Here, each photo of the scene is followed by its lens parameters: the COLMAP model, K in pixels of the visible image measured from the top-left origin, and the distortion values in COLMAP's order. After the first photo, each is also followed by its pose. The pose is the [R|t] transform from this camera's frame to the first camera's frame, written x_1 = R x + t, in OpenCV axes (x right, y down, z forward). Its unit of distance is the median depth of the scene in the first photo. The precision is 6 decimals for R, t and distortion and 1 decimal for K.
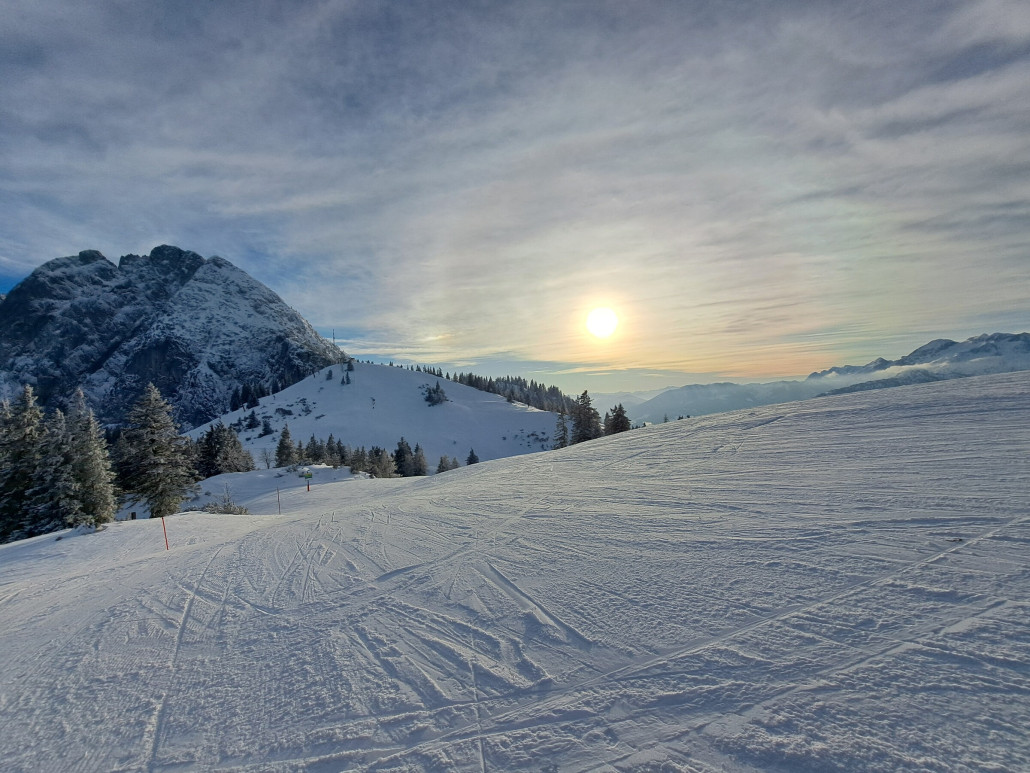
lens RADIAL K [[416.8, 0, 515.0], [0, 416.8, 386.5], [0, 0, 1]] dist [0.000392, -0.004008]
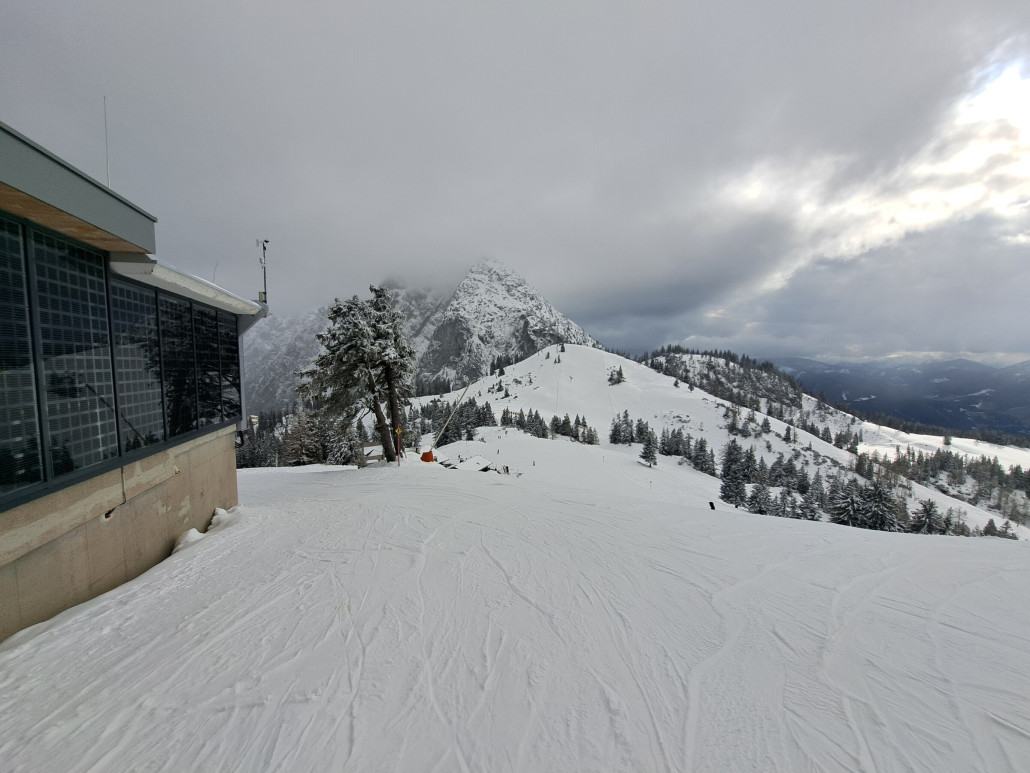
lens RADIAL K [[416.8, 0, 515.0], [0, 416.8, 386.5], [0, 0, 1]] dist [0.000392, -0.004008]
pose [[0.853639, 0.084781, -0.513918, 0.099007], [-0.030736, 0.993144, 0.112786, -0.040181], [0.519957, -0.080483, 0.850392, -0.136018]]
